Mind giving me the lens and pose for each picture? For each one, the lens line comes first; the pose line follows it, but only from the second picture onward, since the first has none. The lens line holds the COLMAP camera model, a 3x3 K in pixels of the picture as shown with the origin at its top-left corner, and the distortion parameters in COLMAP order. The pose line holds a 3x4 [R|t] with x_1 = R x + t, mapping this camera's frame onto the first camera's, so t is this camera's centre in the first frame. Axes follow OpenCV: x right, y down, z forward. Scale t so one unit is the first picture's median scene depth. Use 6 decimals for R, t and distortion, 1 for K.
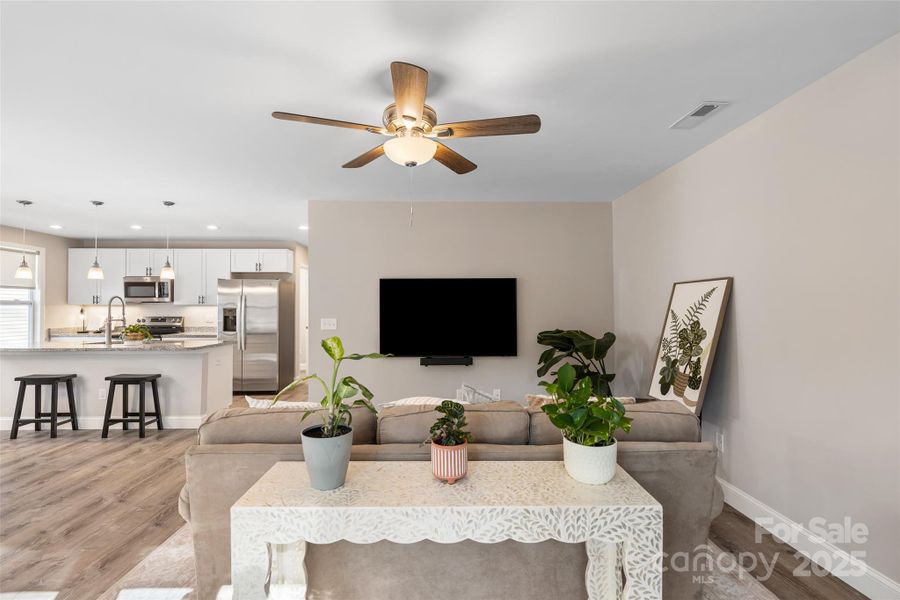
lens RADIAL K [[422.3, 0, 451.2], [0, 422.3, 302.7], [0, 0, 1]] dist [-0.004005, -0.000160]
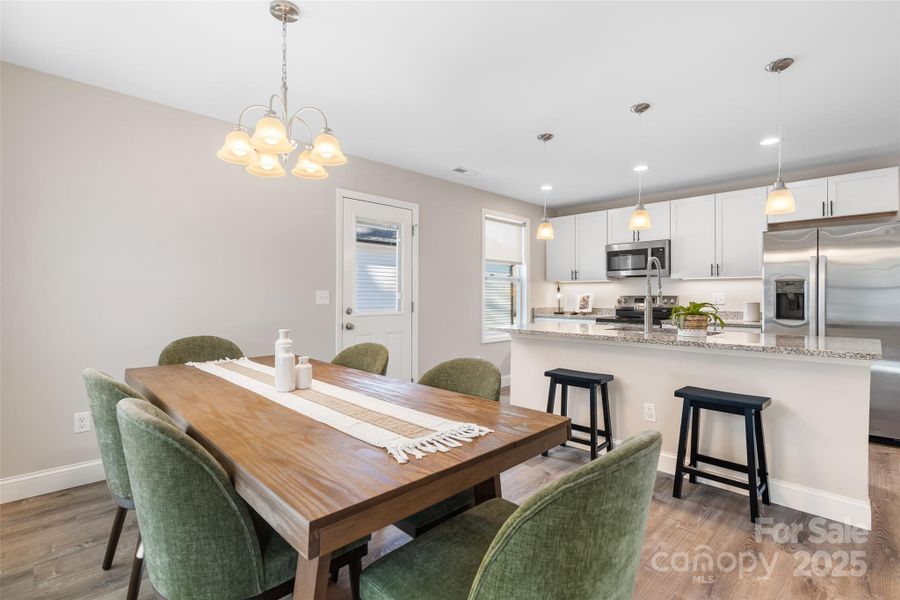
lens RADIAL K [[422.3, 0, 451.2], [0, 422.3, 302.7], [0, 0, 1]] dist [-0.004005, -0.000160]
pose [[0.677127, 0.013785, -0.735737, -0.702940], [0.006582, 0.999671, 0.024788, 0.045704], [0.735837, -0.021628, 0.676814, 0.444640]]
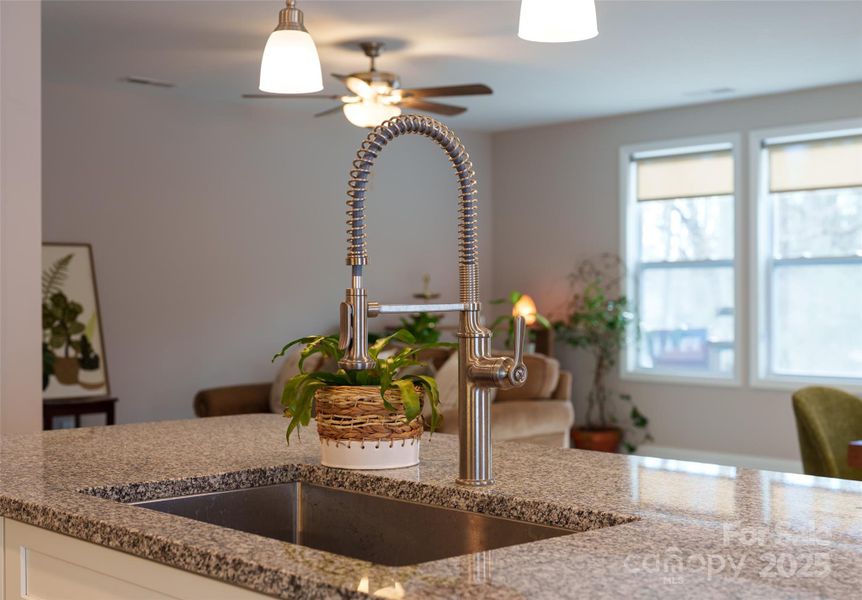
lens RADIAL K [[1275.5, 0, 431.0], [0, 1275.5, 300.0], [0, 0, 1]] dist [-0.032414, -0.030107]
pose [[-0.644687, 0.000050, 0.764447, -1.429590], [-0.008044, 0.999944, -0.006849, 0.054400], [-0.764405, -0.010564, -0.644650, 1.636451]]
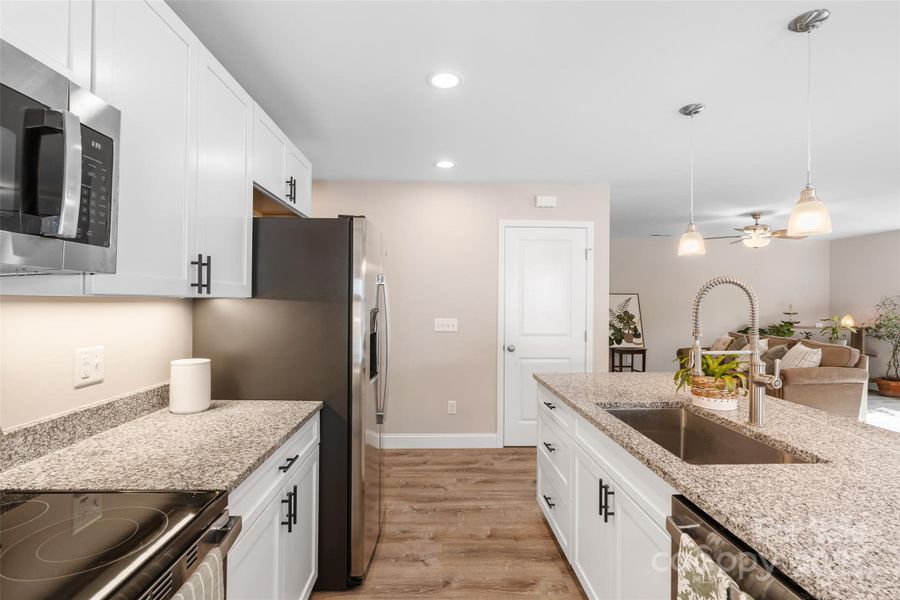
lens RADIAL K [[427.6, 0, 450.0], [0, 427.6, 300.0], [0, 0, 1]] dist [-0.008487, 0.000861]
pose [[0.003040, 0.002649, 0.999992, -1.469223], [-0.021664, 0.999762, -0.002583, 0.007696], [-0.999761, -0.021656, 0.003097, 1.591605]]
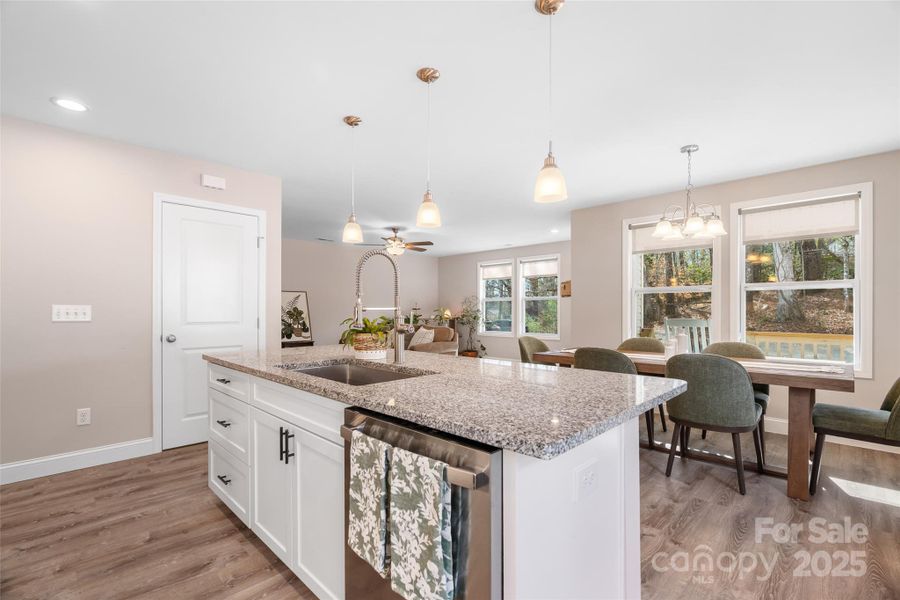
lens RADIAL K [[407.3, 0, 449.4], [0, 407.3, 310.4], [0, 0, 1]] dist [-0.007489, 0.001228]
pose [[-0.685077, -0.000479, 0.728471, -1.484749], [-0.010784, 0.999897, -0.009484, 0.060036], [-0.728391, -0.014353, -0.685011, 1.608386]]
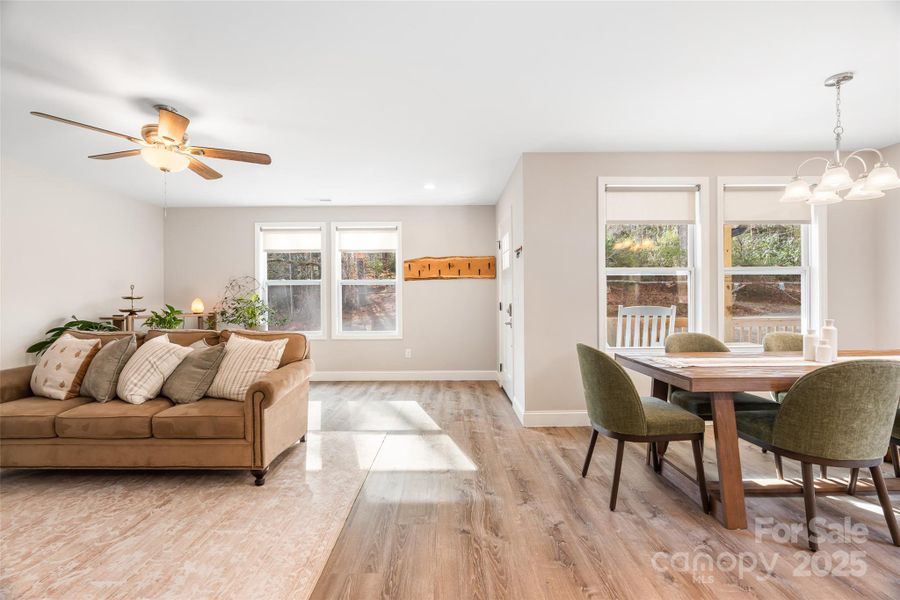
lens RADIAL K [[410.2, 0, 448.8], [0, 410.2, 302.8], [0, 0, 1]] dist [-0.000298, 0.000580]
pose [[-0.999274, 0.006569, 0.037518, -0.609478], [0.006239, 0.999941, -0.008921, 0.064922], [-0.037574, -0.008681, -0.999256, 1.325412]]
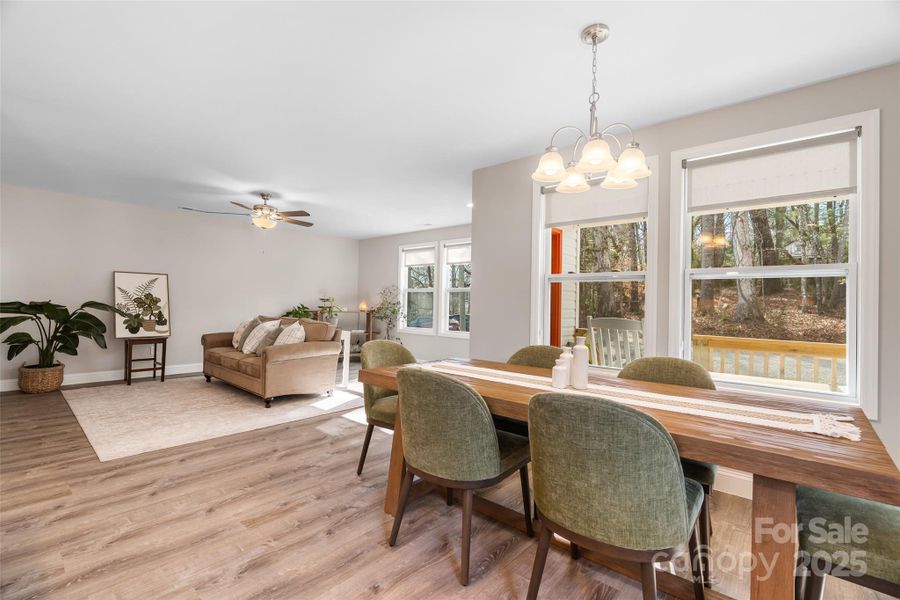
lens RADIAL K [[402.2, 0, 450.8], [0, 402.2, 295.7], [0, 0, 1]] dist [-0.019532, 0.005117]
pose [[-0.730241, -0.002182, 0.683186, -1.414763], [-0.031197, 0.999058, -0.030155, 0.052689], [-0.682476, -0.043334, -0.729622, 1.122184]]
